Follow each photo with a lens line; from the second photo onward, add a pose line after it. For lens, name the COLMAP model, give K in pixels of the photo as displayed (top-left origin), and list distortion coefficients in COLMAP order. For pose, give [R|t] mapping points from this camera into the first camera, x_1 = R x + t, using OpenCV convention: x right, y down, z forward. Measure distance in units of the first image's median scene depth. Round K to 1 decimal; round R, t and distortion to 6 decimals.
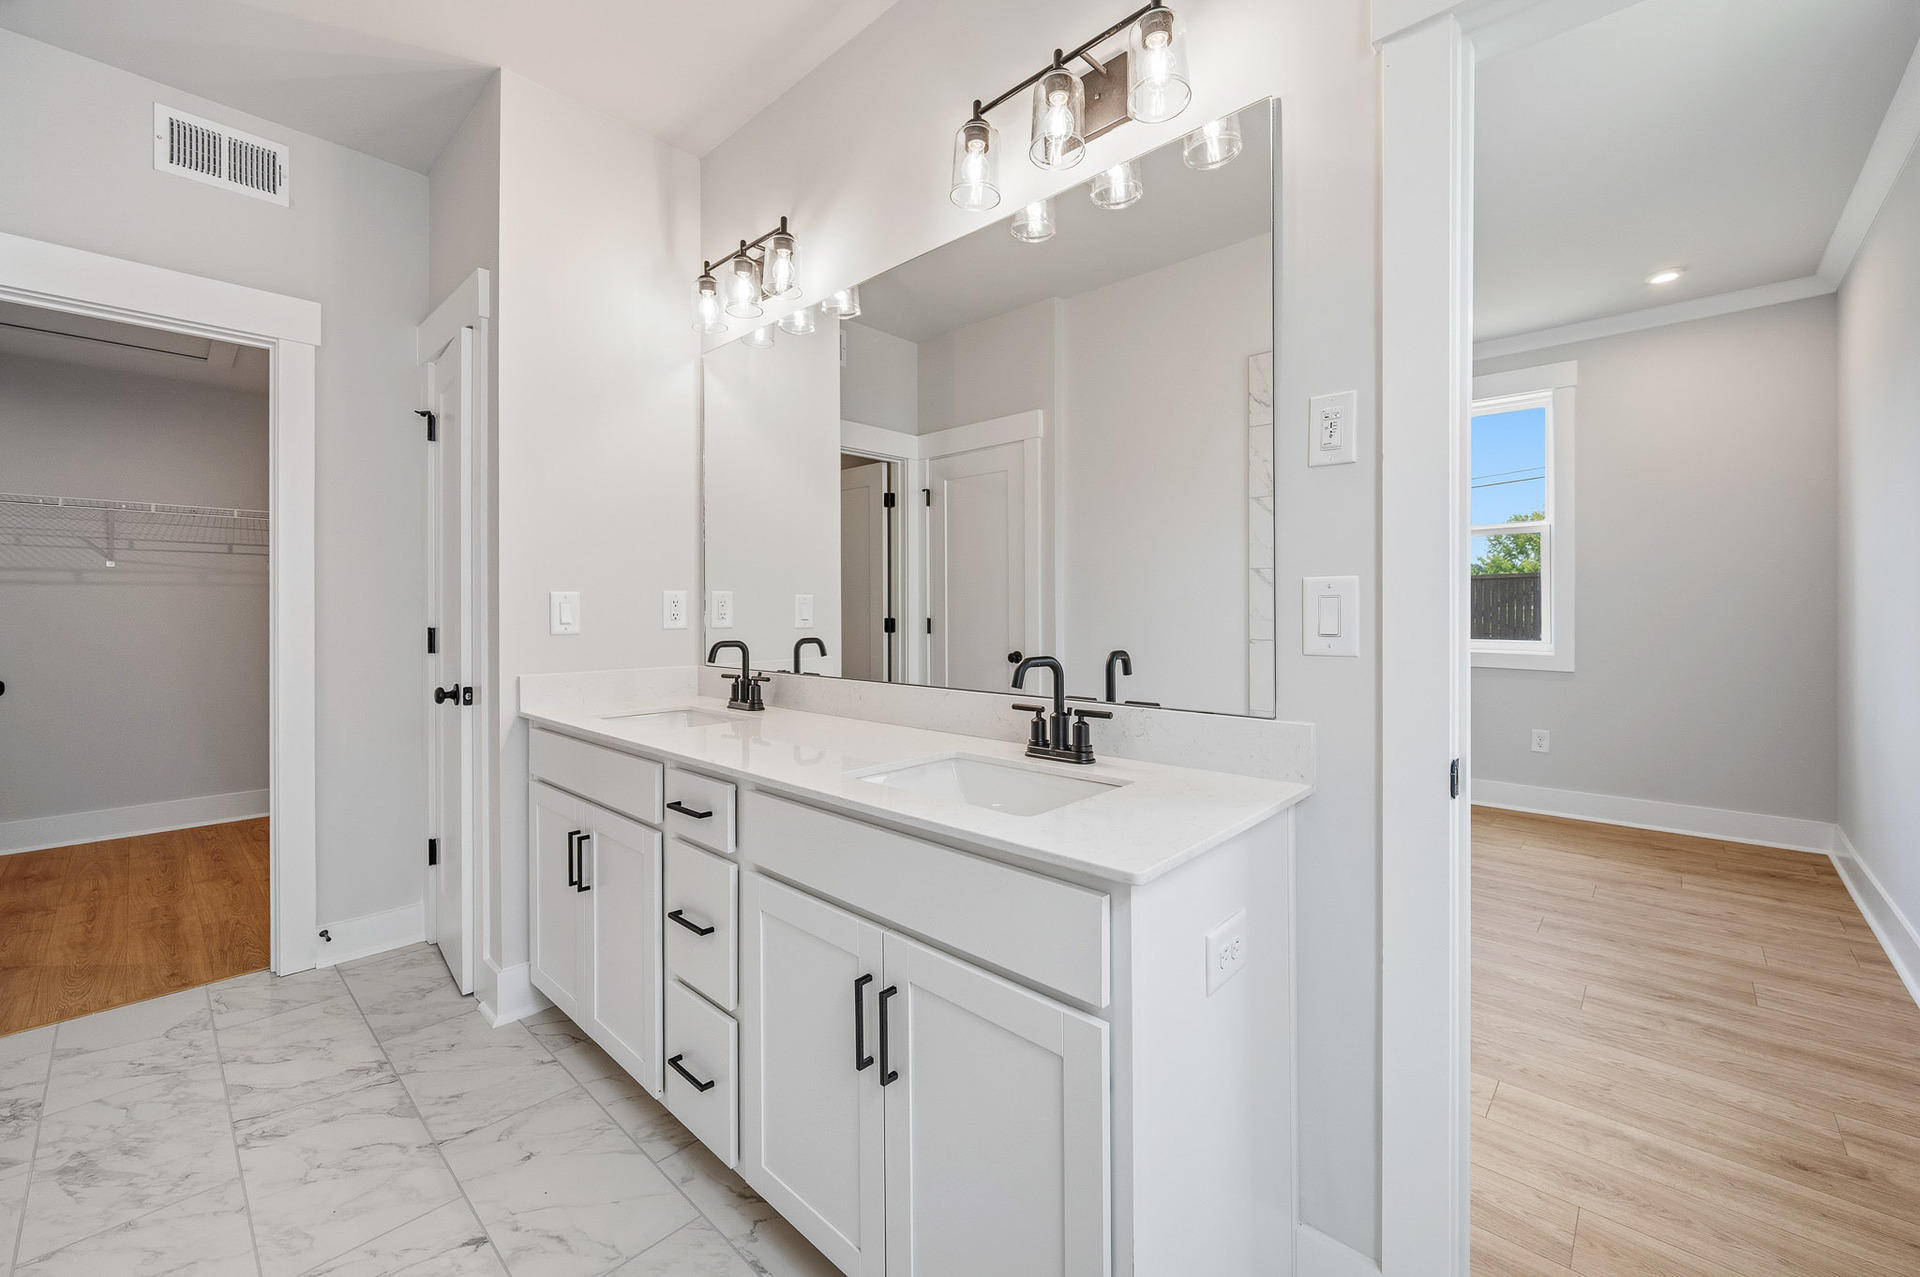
lens RADIAL K [[757.8, 0, 960.0], [0, 757.8, 638.5], [0, 0, 1]] dist [0.000110, -0.000048]
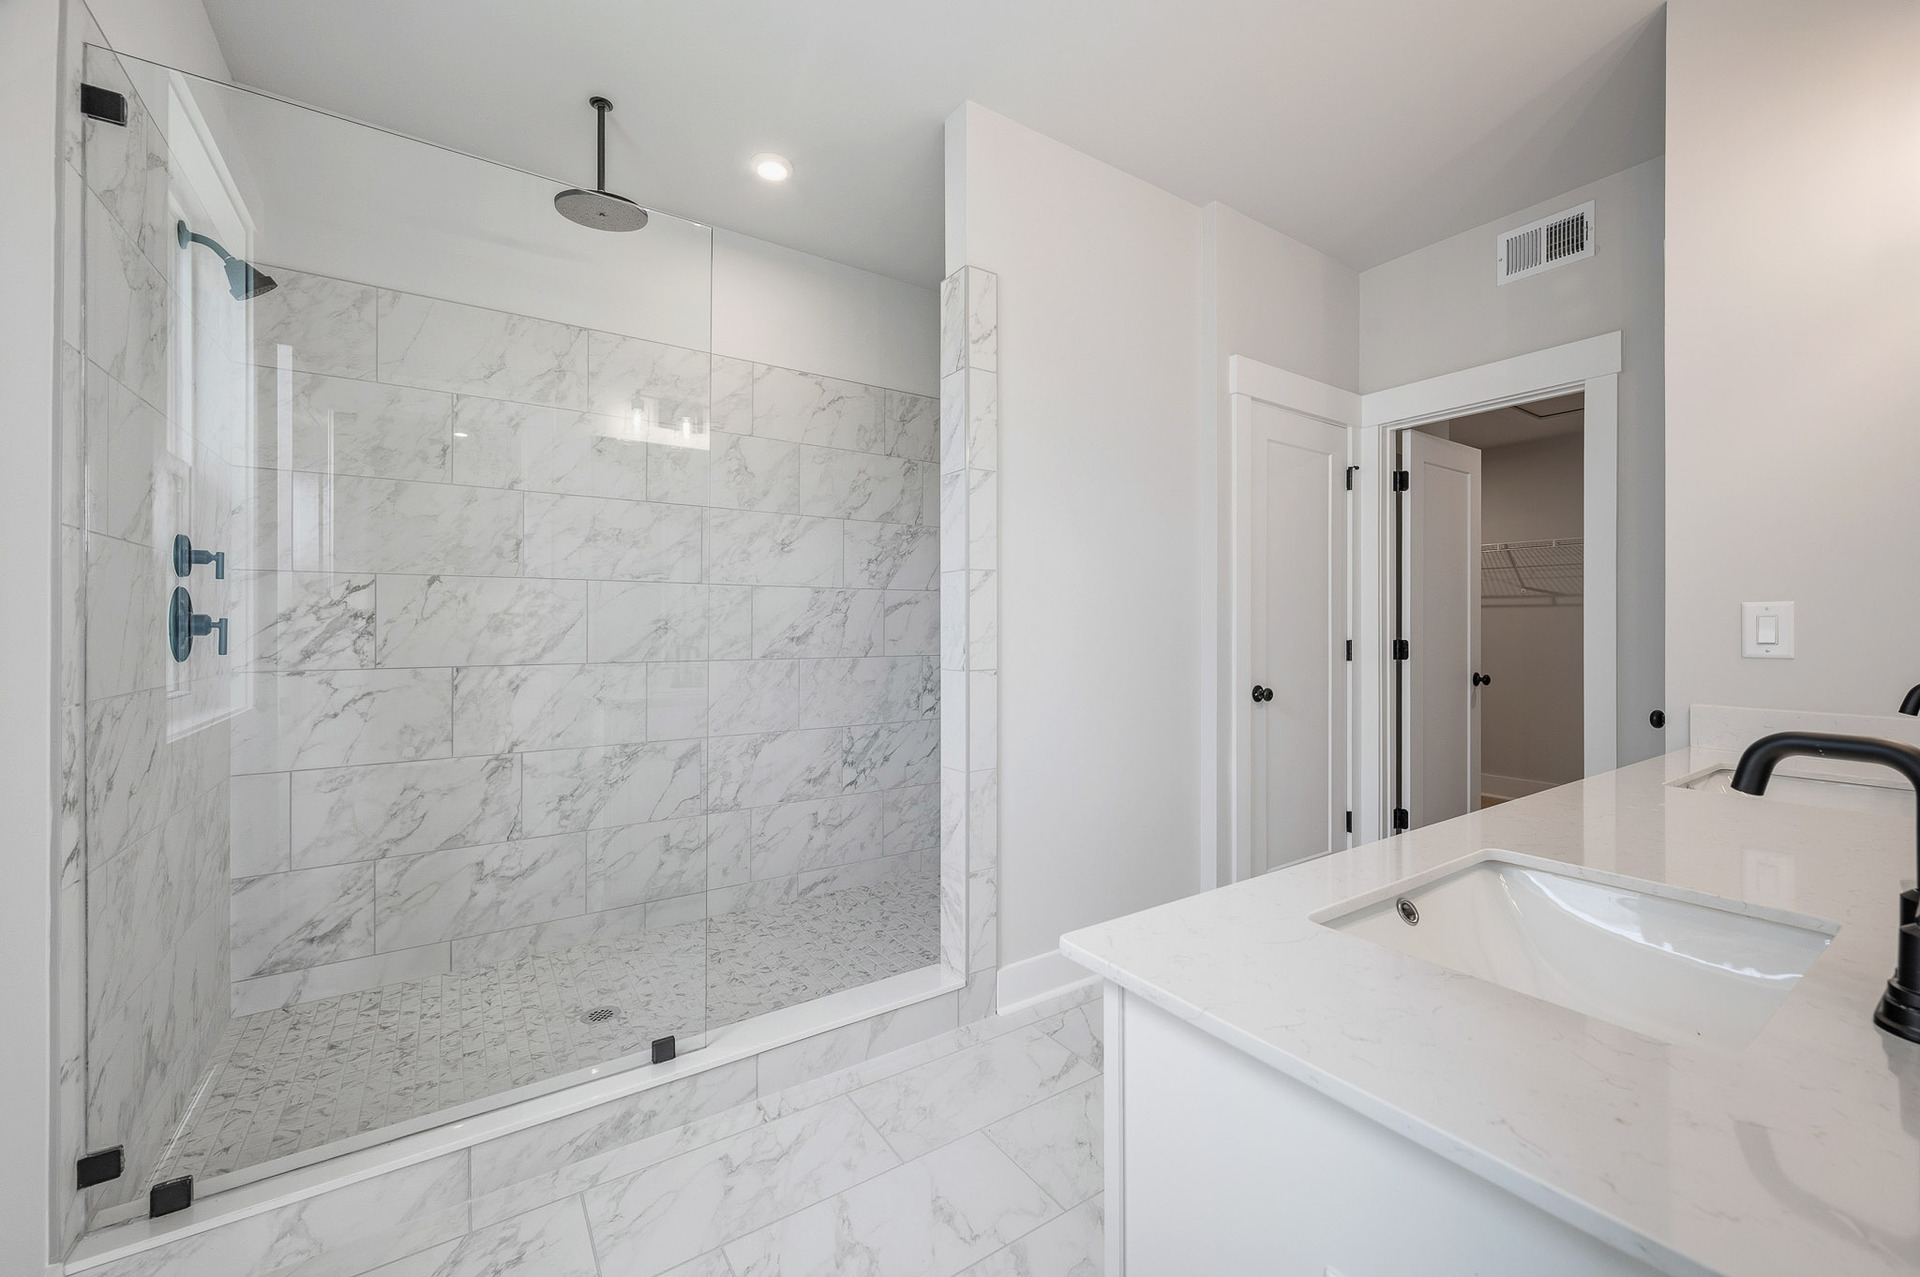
lens RADIAL K [[757.8, 0, 960.0], [0, 757.8, 638.5], [0, 0, 1]] dist [0.000110, -0.000048]
pose [[-0.221369, 0.028539, -0.974772, 0.410590], [-0.027052, 0.999007, 0.035392, -0.030434], [0.974815, 0.034204, -0.220377, 0.377652]]
